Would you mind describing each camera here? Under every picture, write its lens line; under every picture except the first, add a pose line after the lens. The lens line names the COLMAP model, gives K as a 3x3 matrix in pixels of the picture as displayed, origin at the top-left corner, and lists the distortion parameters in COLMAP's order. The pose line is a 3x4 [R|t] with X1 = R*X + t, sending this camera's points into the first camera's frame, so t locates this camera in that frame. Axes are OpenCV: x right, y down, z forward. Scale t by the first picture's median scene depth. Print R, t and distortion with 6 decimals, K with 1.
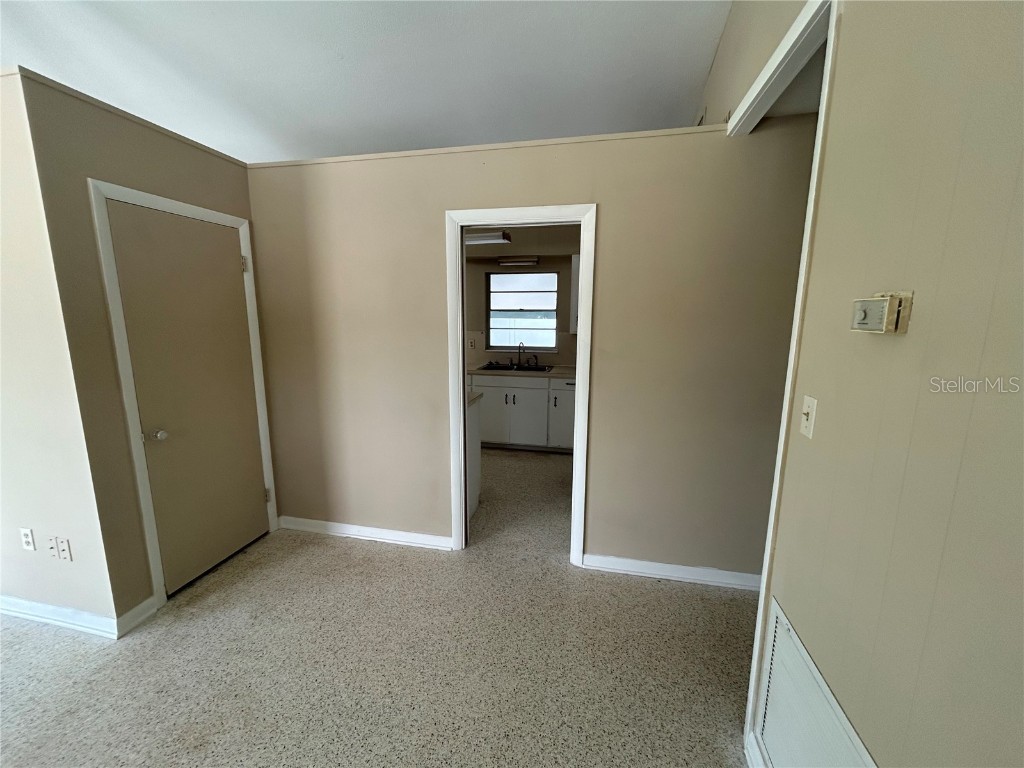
lens RADIAL K [[413.3, 0, 512.0], [0, 413.3, 384.0], [0, 0, 1]] dist [0.001345, -0.000013]
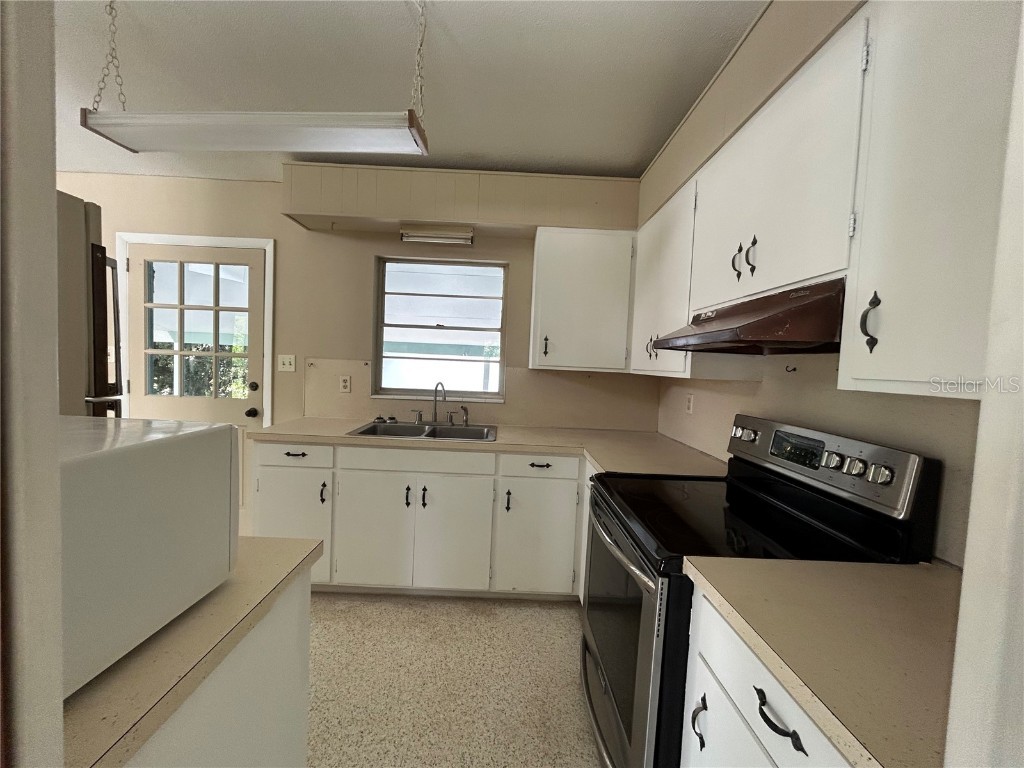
lens RADIAL K [[413.3, 0, 512.0], [0, 413.3, 384.0], [0, 0, 1]] dist [0.001345, -0.000013]
pose [[0.974619, 0.026329, 0.222318, -0.005402], [-0.001678, 0.993891, -0.110352, -0.038776], [-0.223865, 0.107178, 0.968709, 0.449662]]
